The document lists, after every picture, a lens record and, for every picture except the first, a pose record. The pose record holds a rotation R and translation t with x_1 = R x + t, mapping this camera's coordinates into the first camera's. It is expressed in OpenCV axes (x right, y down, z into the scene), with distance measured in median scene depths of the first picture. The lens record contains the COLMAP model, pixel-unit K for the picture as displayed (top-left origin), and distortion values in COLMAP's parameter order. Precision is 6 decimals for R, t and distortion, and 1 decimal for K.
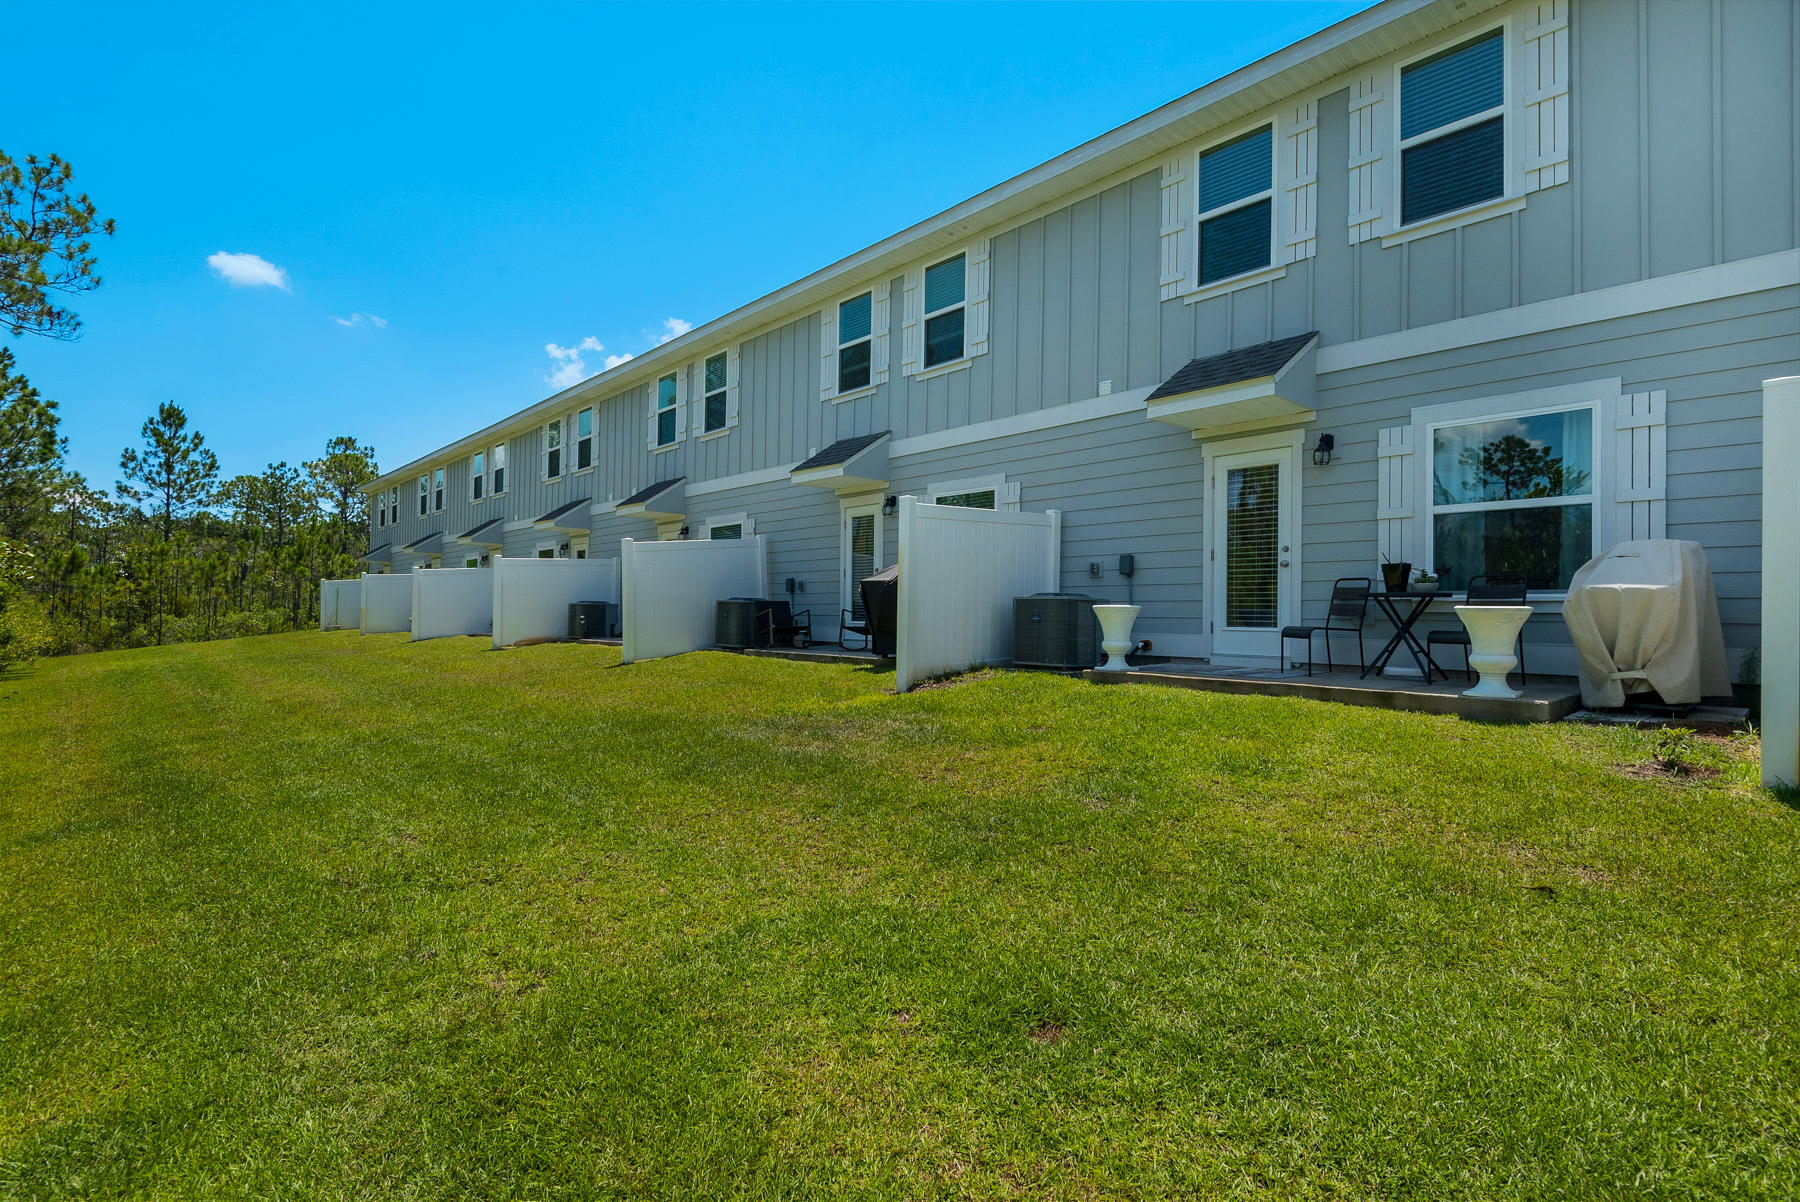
lens RADIAL K [[881.4, 0, 900.0], [0, 881.4, 601.0], [0, 0, 1]] dist [-0.000097, -0.000491]
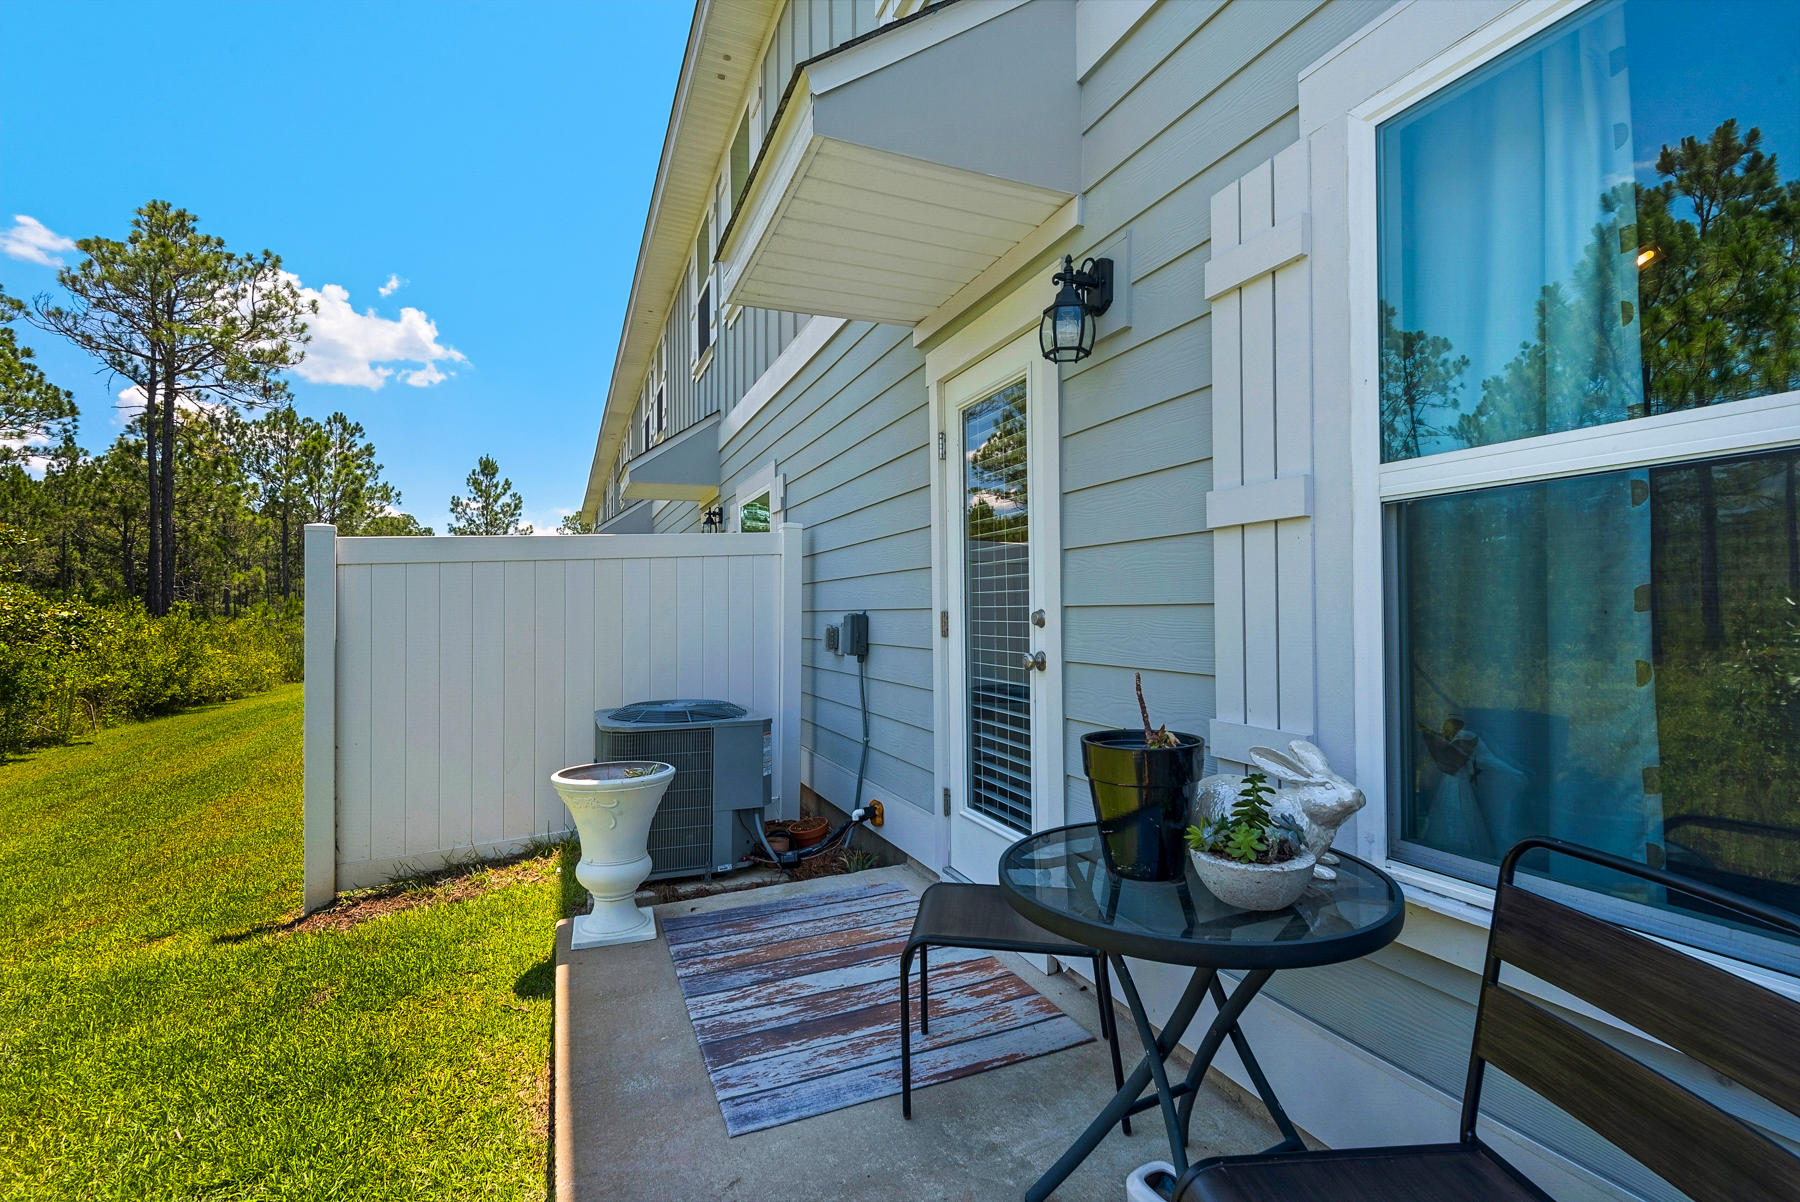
lens RADIAL K [[837.5, 0, 900.0], [0, 837.5, 601.0], [0, 0, 1]] dist [0.001186, -0.008213]
pose [[0.955159, -0.029844, -0.294586, 0.142547], [0.030664, 0.999528, -0.001836, -0.019749], [0.294501, -0.007279, 0.955623, 0.197255]]
